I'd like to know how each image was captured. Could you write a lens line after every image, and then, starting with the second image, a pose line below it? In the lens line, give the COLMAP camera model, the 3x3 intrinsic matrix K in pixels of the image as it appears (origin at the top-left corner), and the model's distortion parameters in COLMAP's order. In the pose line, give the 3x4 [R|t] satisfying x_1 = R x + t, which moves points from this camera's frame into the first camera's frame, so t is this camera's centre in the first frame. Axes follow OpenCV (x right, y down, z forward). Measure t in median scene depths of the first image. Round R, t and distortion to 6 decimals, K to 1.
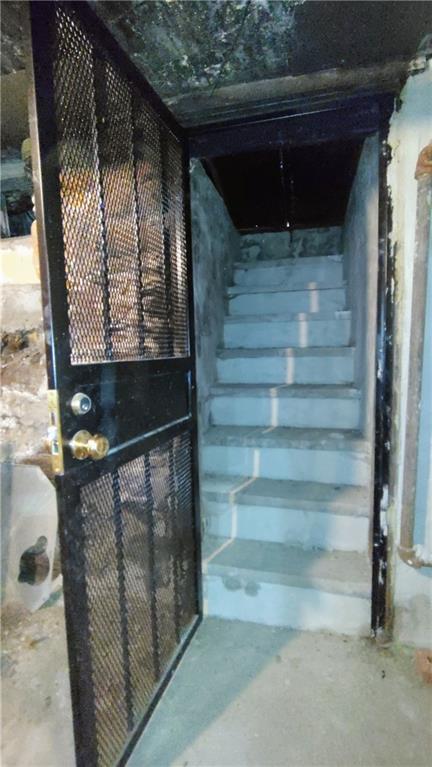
lens RADIAL K [[364.8, 0, 214.5], [0, 364.8, 383.7], [0, 0, 1]] dist [-0.001924, 0.001133]
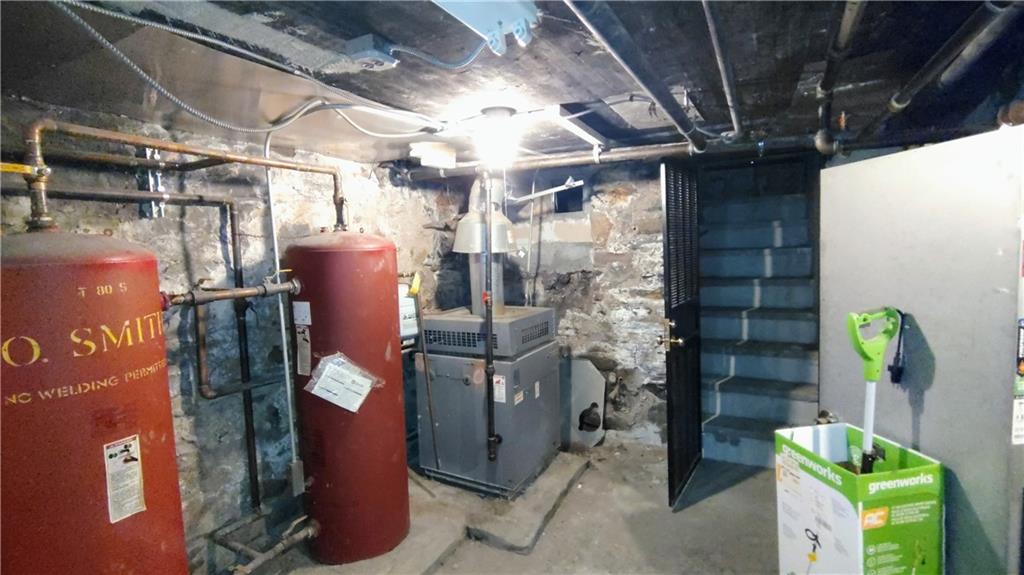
lens RADIAL K [[487.0, 0, 515.1], [0, 487.0, 284.2], [0, 0, 1]] dist [-0.001924, 0.001133]
pose [[0.973430, -0.000179, -0.228985, -0.274511], [-0.002522, 0.999931, -0.011502, -0.070961], [0.228971, 0.011774, 0.973362, -1.025418]]
